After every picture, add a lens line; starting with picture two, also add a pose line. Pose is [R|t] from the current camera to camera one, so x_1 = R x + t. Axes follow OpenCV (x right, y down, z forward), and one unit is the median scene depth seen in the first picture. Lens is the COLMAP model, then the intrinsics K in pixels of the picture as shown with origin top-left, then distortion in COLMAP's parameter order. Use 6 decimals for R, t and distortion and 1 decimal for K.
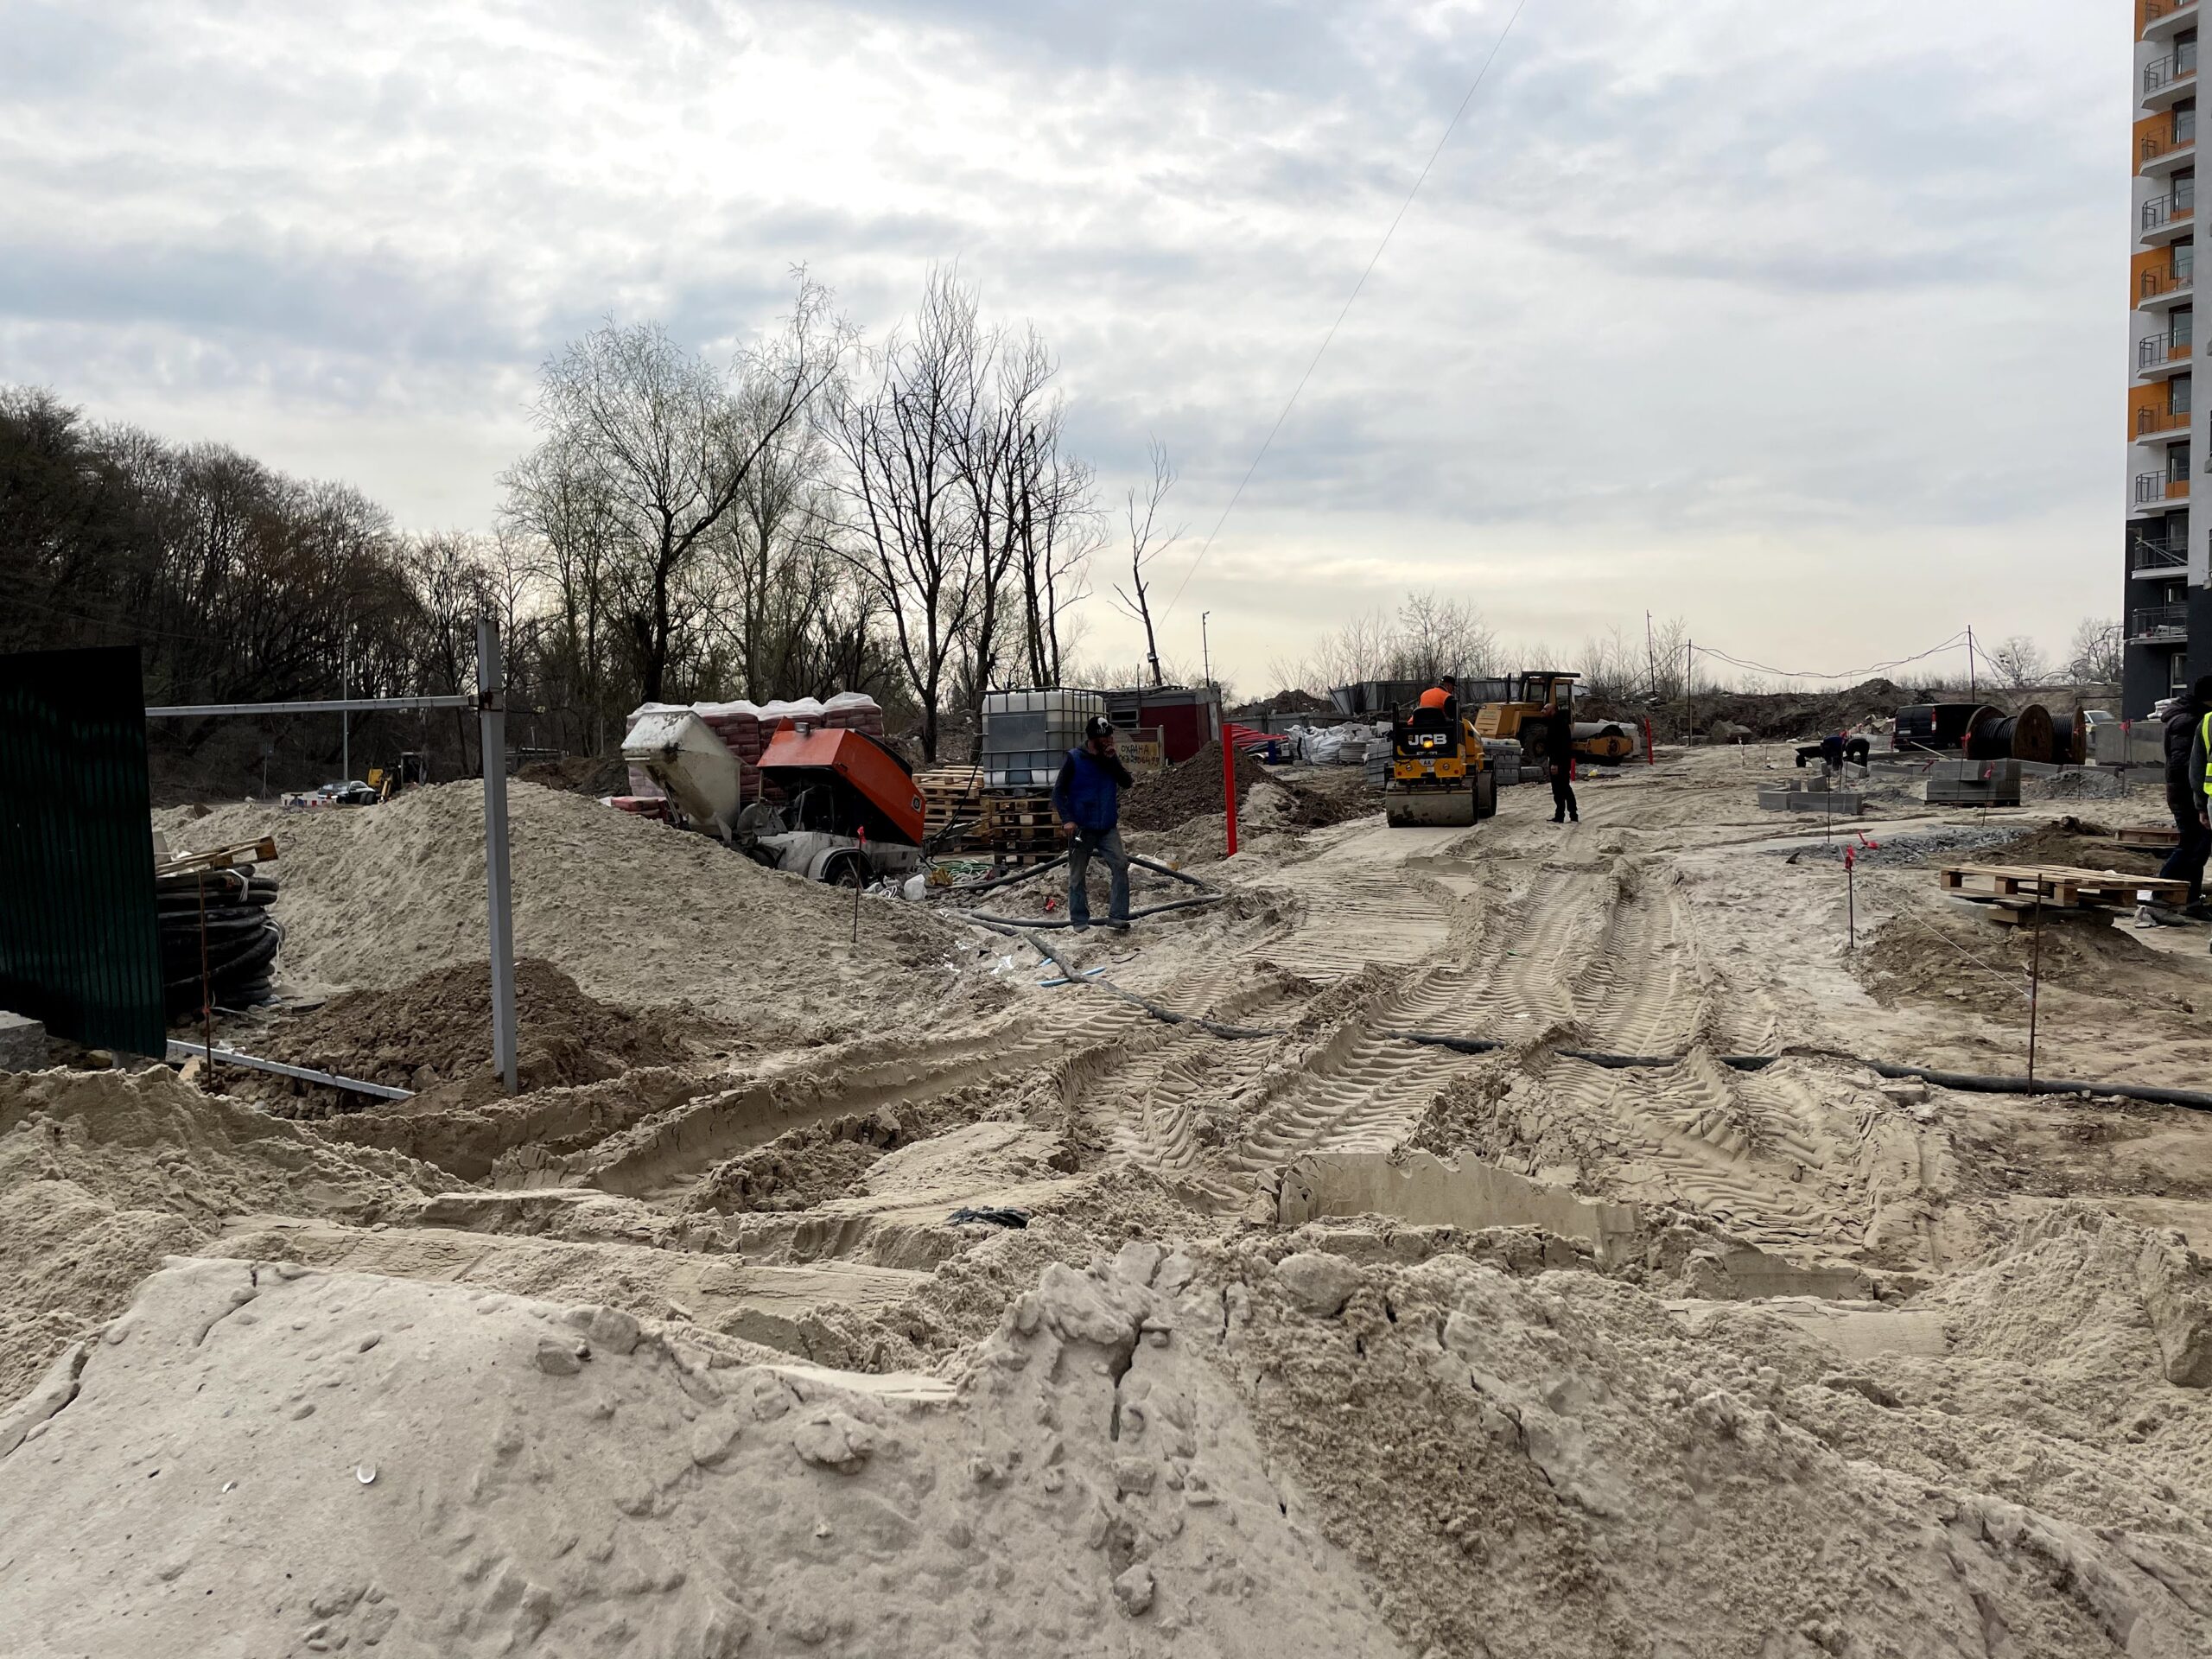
lens RADIAL K [[1675.3, 0, 1055.8], [0, 1675.3, 822.4], [0, 0, 1]] dist [0.089576, -0.119246]
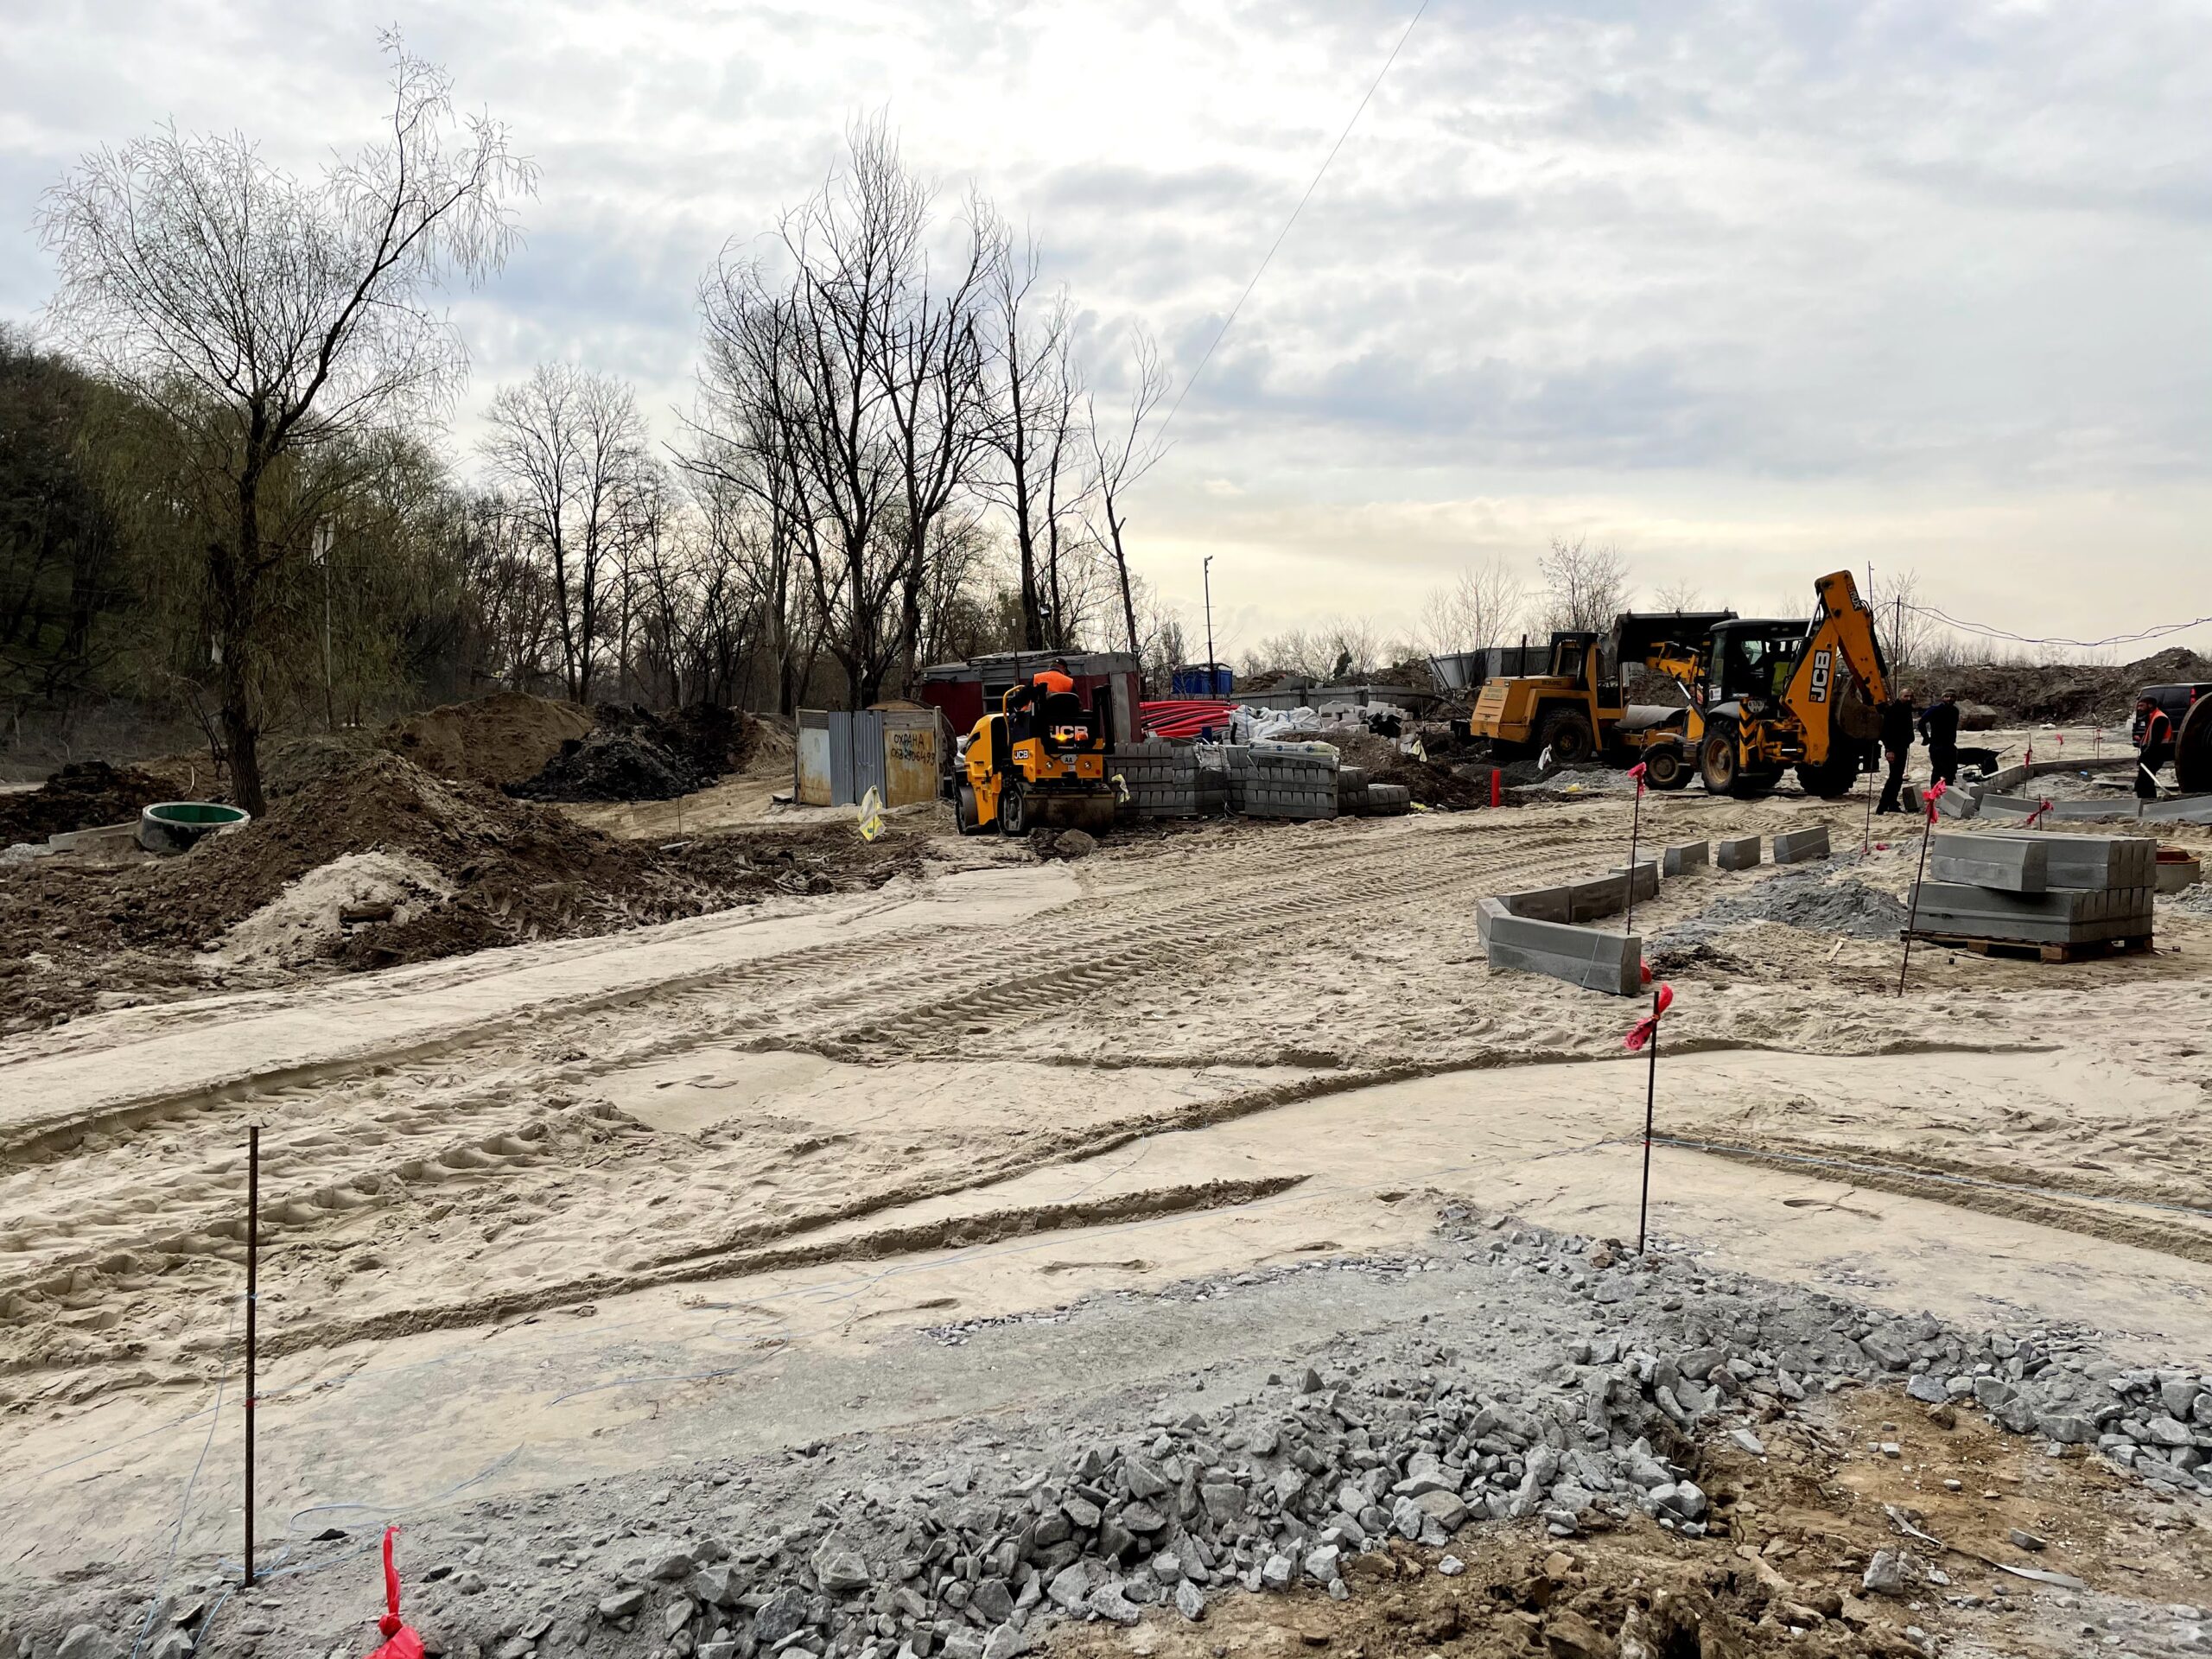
lens RADIAL K [[1675.3, 0, 1104.3], [0, 1675.3, 820.9], [0, 0, 1]] dist [0.089576, -0.119246]
pose [[0.988891, 0.021194, -0.147123, 0.105410], [-0.018504, 0.999636, 0.019624, -0.010817], [0.147486, -0.016684, 0.988923, 0.142536]]
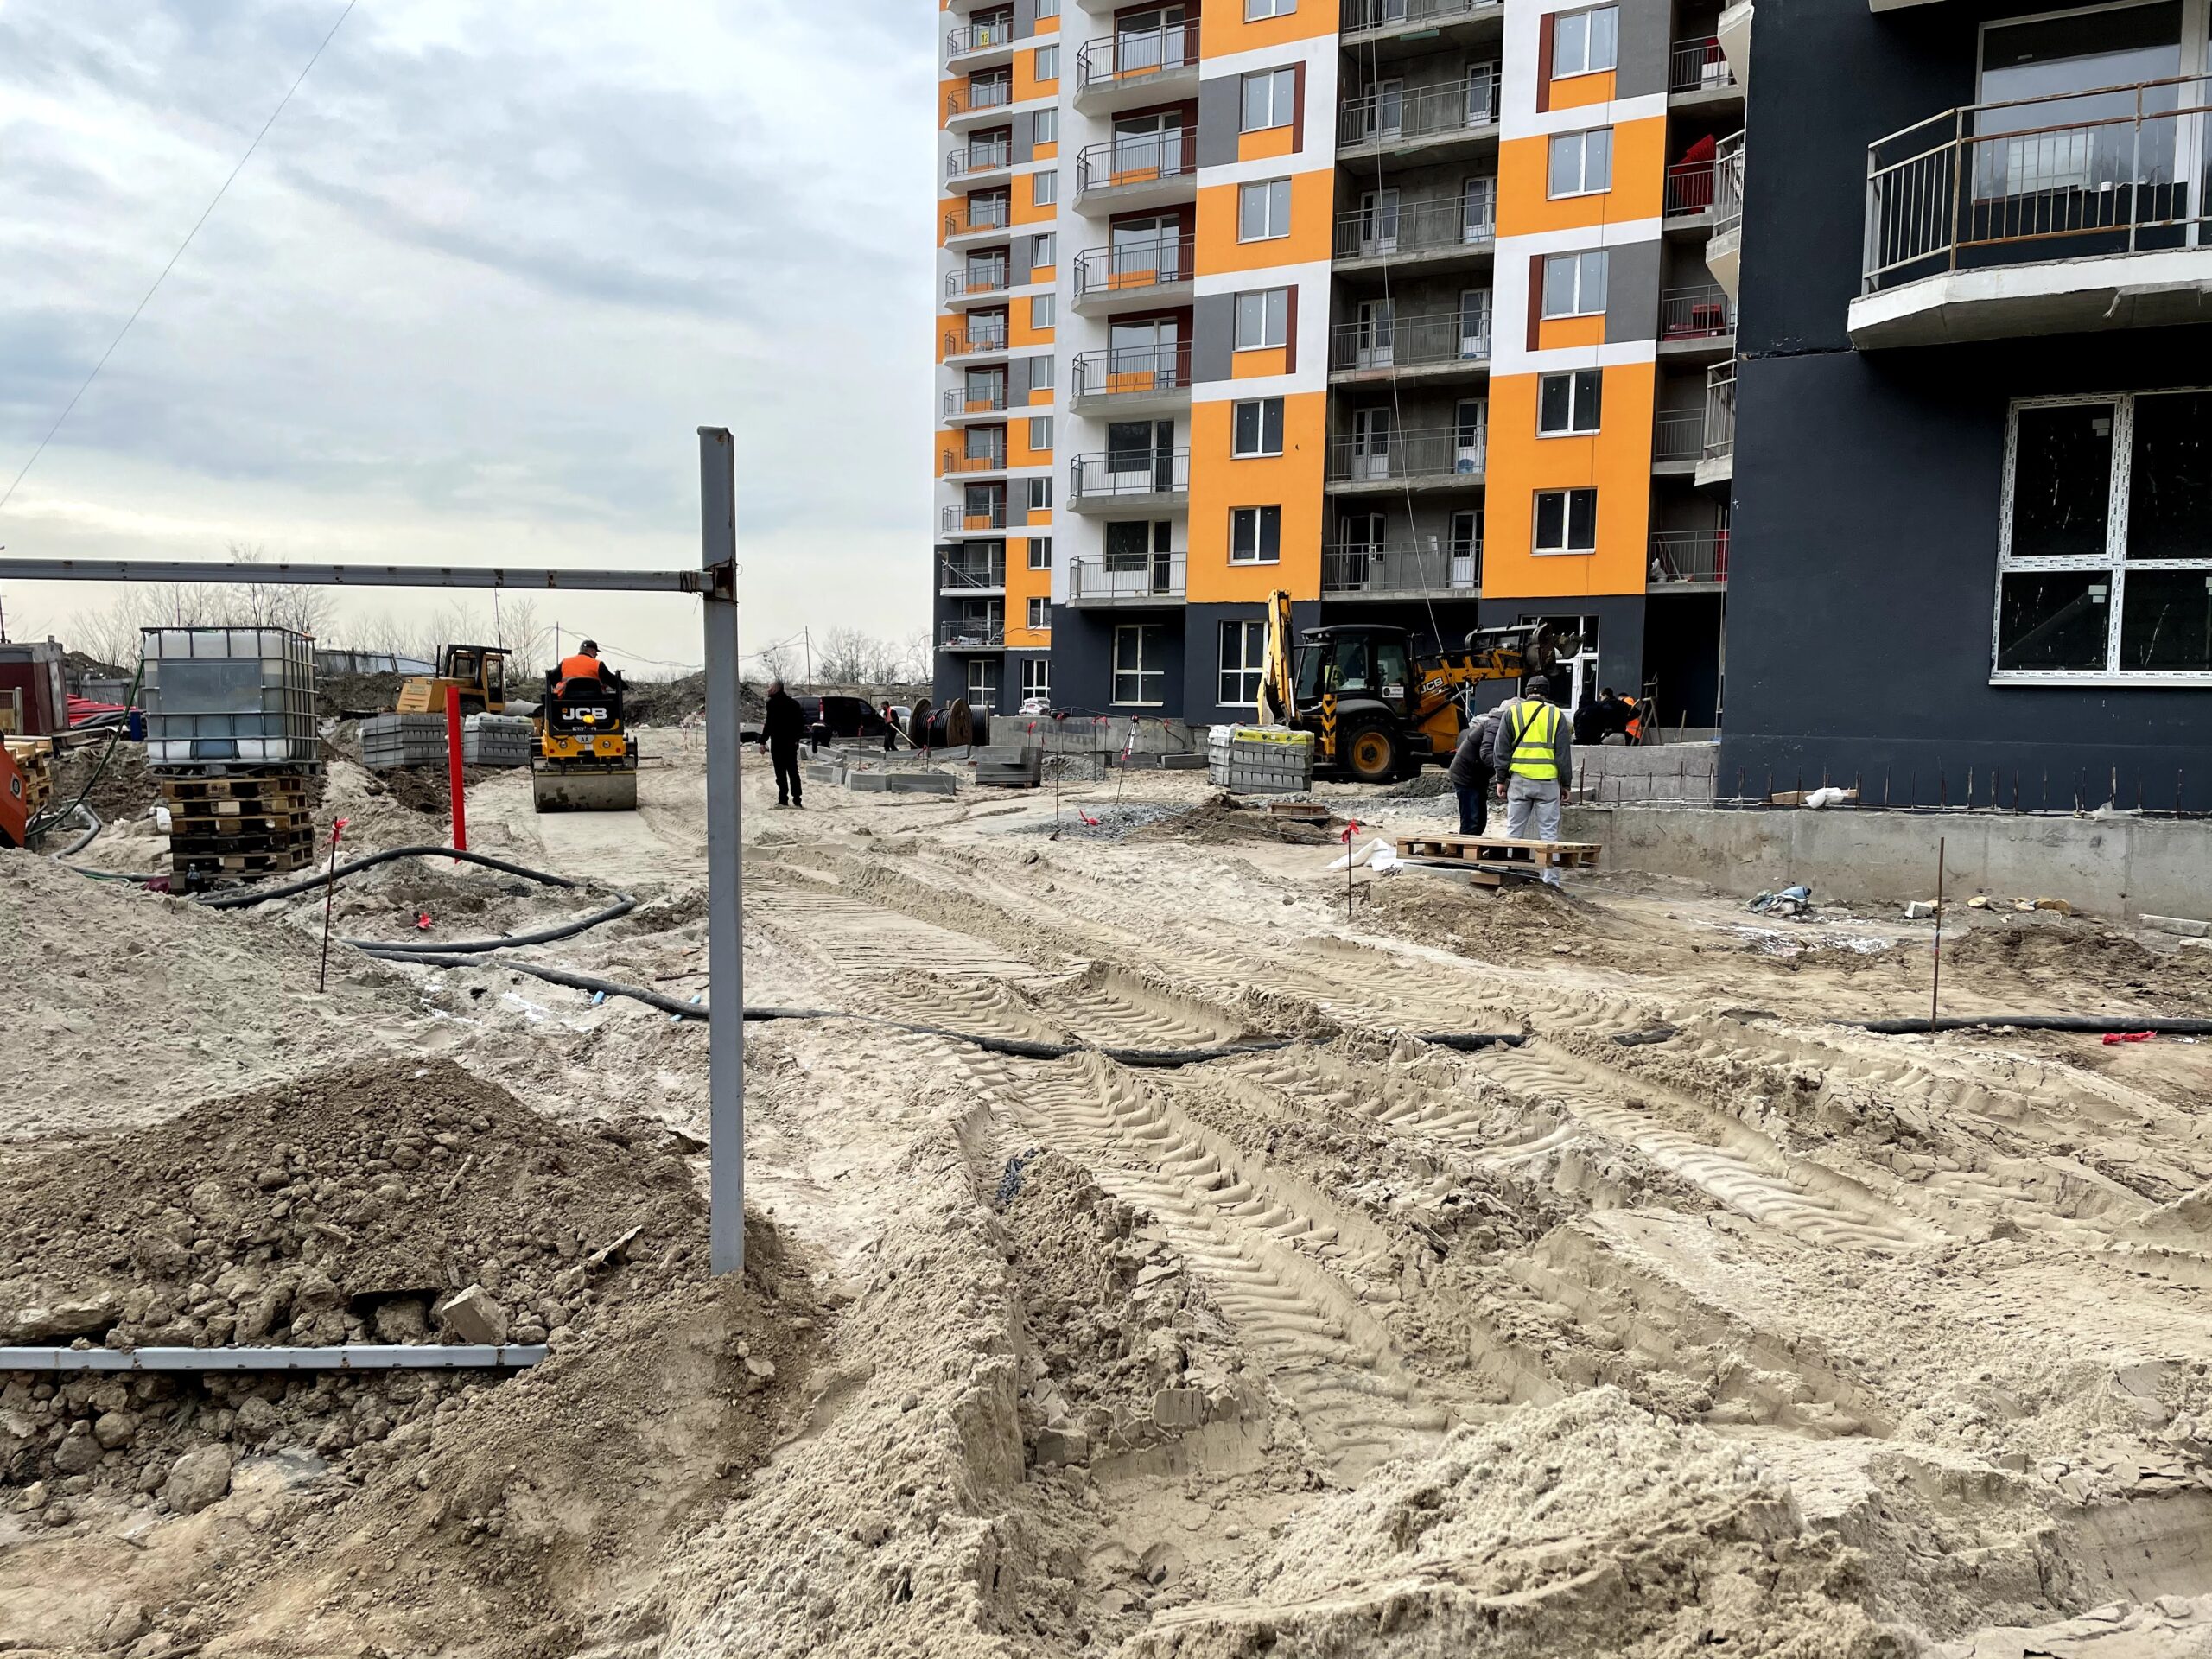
lens RADIAL K [[1675.3, 0, 1120.2], [0, 1675.3, 818.5], [0, 0, 1]] dist [0.089576, -0.119246]
pose [[0.745430, -0.017611, 0.666351, -0.032749], [0.012715, 0.999845, 0.012201, -0.000207], [-0.666462, -0.000622, 0.745538, 0.029253]]
